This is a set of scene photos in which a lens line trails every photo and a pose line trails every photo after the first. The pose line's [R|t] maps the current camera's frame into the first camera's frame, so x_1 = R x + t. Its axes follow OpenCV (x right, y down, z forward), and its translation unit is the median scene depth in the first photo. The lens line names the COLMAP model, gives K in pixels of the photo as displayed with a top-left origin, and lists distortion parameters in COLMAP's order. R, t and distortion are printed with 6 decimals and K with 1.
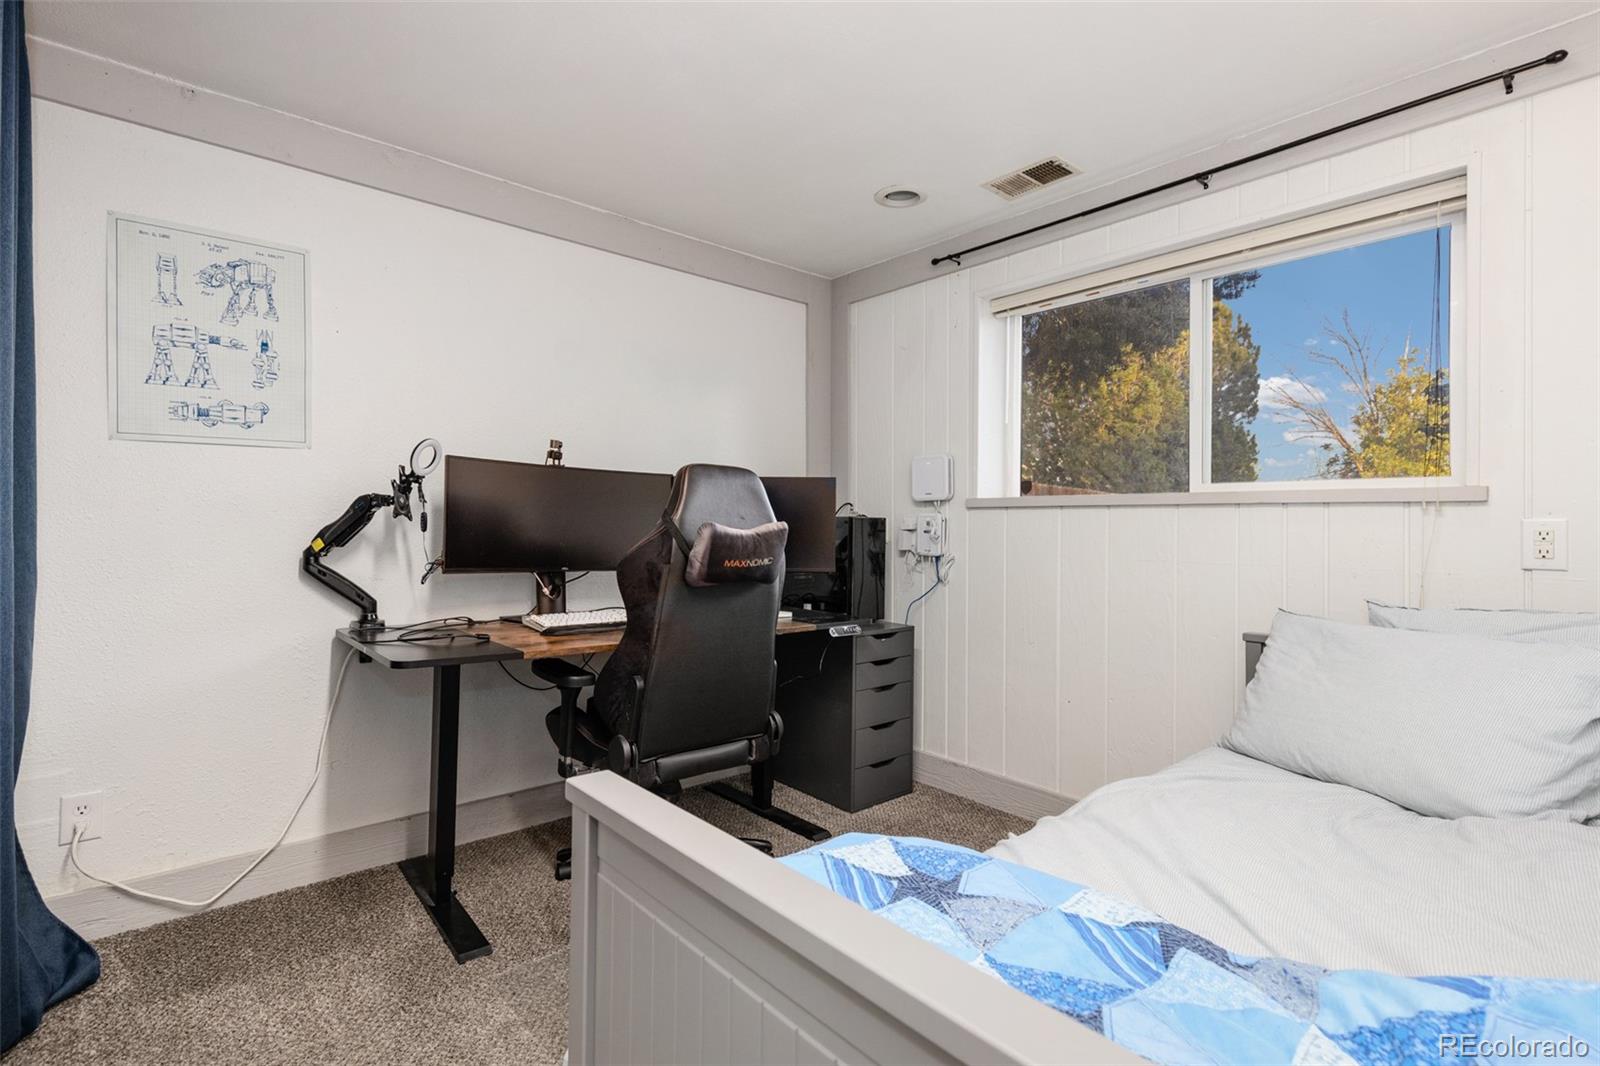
lens RADIAL K [[730.2, 0, 797.7], [0, 730.2, 527.0], [0, 0, 1]] dist [0.009982, -0.001498]
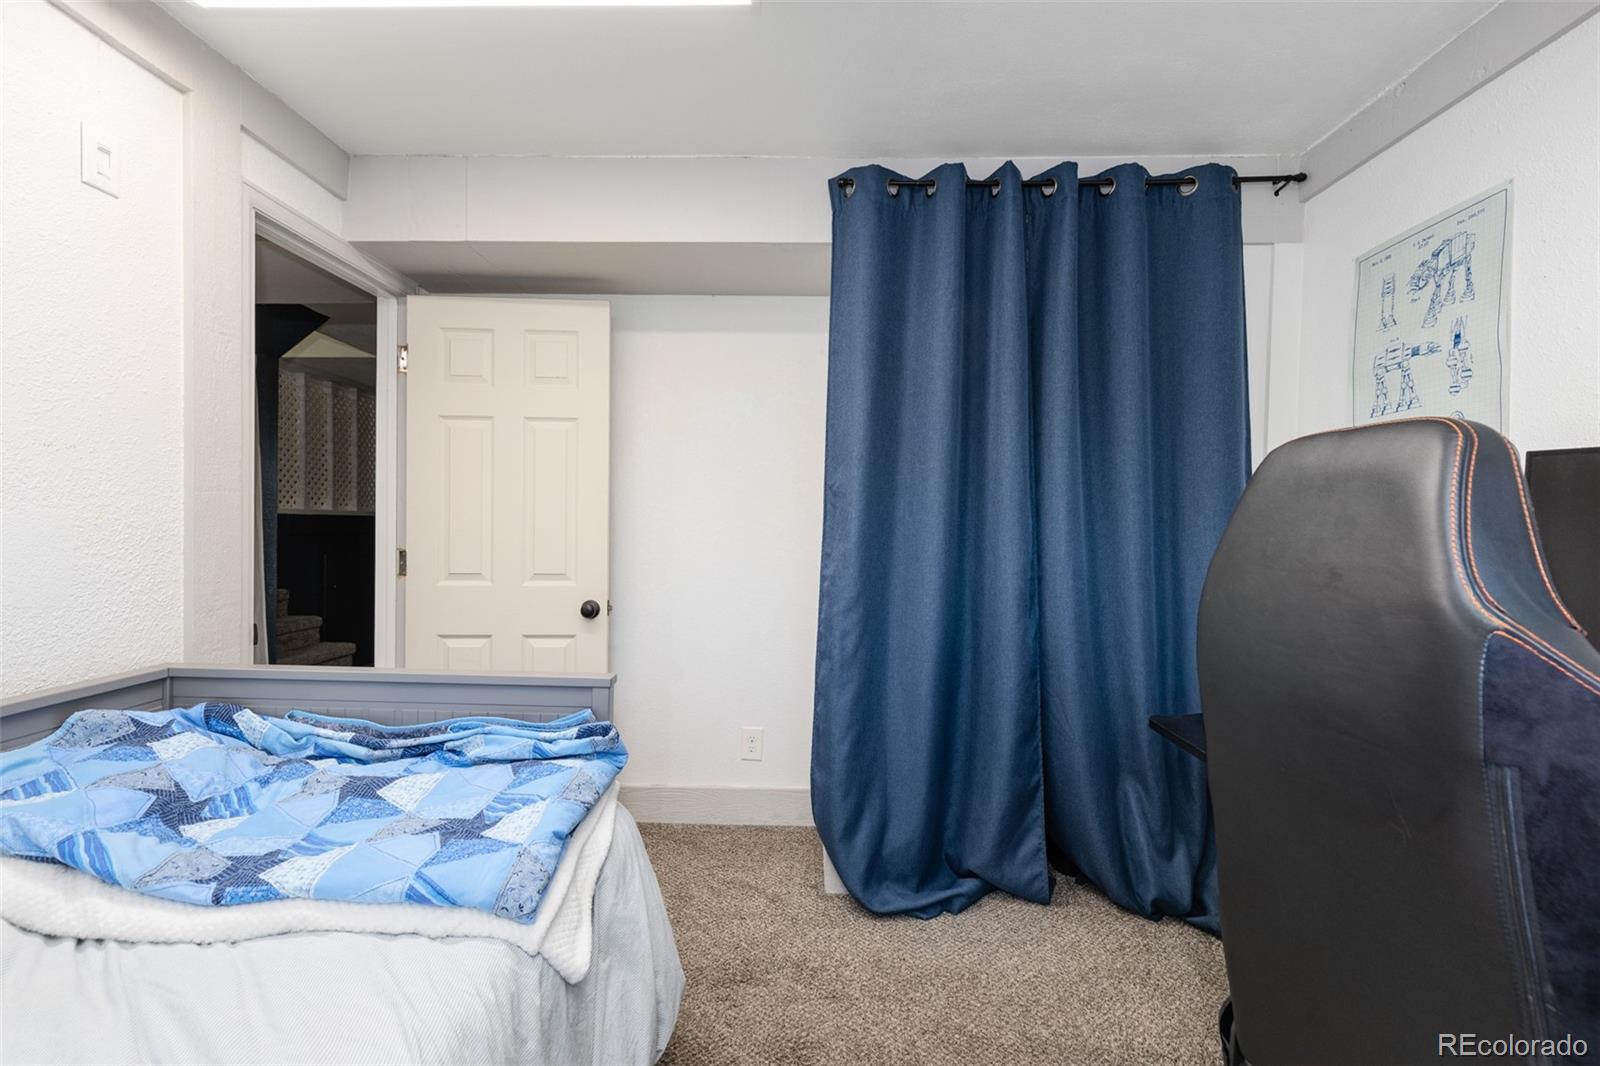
lens RADIAL K [[730.2, 0, 797.1], [0, 730.2, 527.2], [0, 0, 1]] dist [0.009982, -0.001498]
pose [[-0.680013, -0.003855, -0.733190, 0.336883], [-0.010833, 0.999930, 0.004790, -0.042909], [0.733120, 0.011200, -0.680007, 1.052843]]
